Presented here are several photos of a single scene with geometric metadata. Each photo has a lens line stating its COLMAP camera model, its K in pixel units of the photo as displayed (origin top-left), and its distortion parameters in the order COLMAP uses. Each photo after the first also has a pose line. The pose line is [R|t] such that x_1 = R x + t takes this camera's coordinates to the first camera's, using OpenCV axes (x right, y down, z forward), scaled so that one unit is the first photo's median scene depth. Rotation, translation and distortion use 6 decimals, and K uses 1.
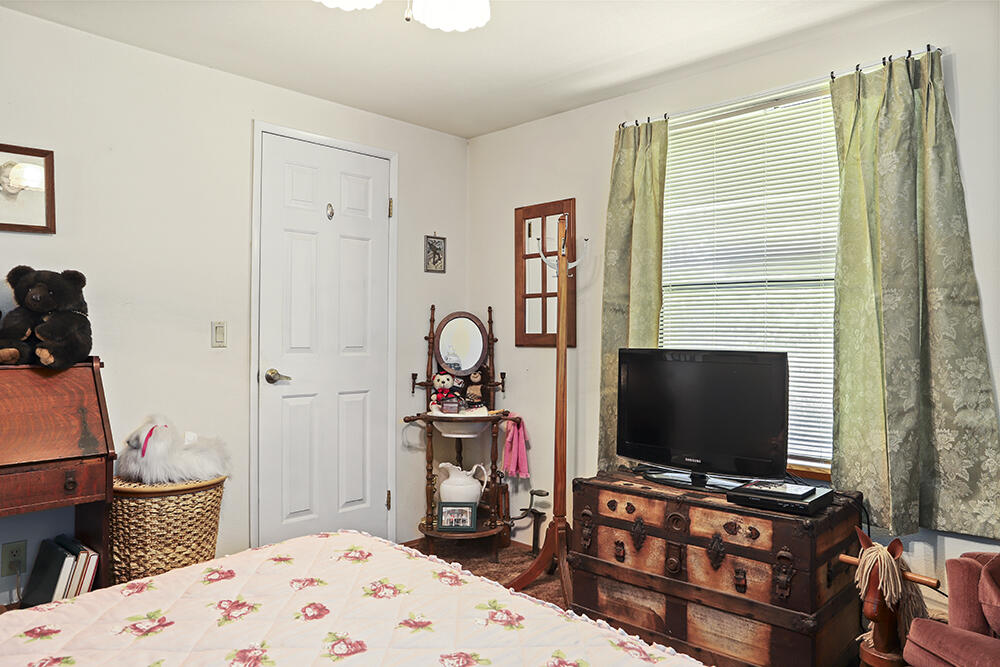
lens RADIAL K [[684.3, 0, 499.0], [0, 684.3, 309.5], [0, 0, 1]] dist [-0.008057, 0.000412]
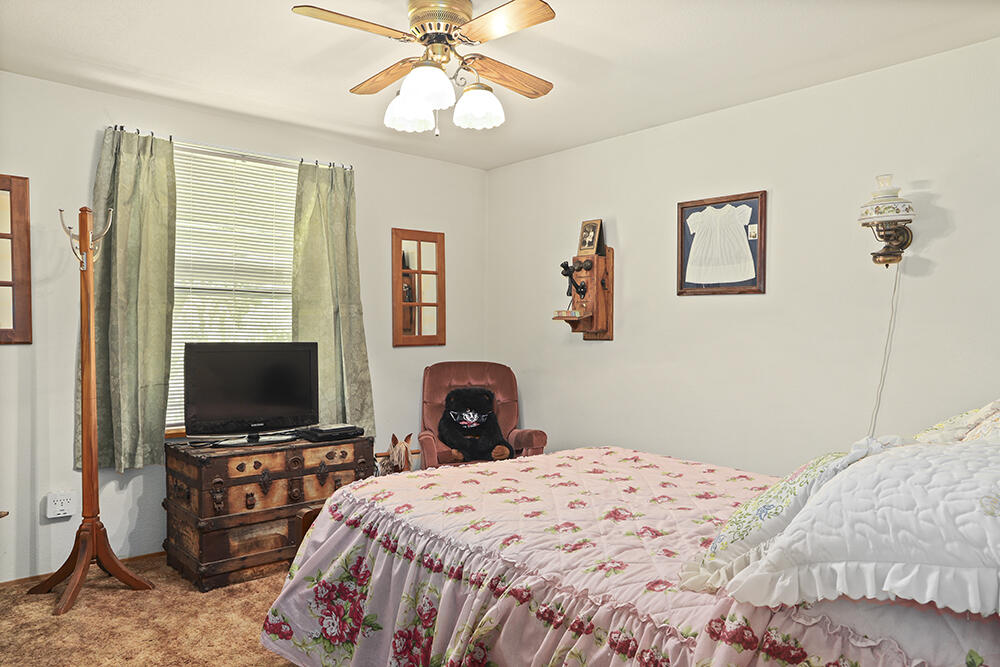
lens RADIAL K [[684.3, 0, 499.0], [0, 684.3, 309.5], [0, 0, 1]] dist [-0.008057, 0.000412]
pose [[0.100754, 0.031657, 0.994408, -1.051916], [-0.038744, 0.998860, -0.027874, 0.015903], [-0.994157, -0.035718, 0.101866, 0.424841]]
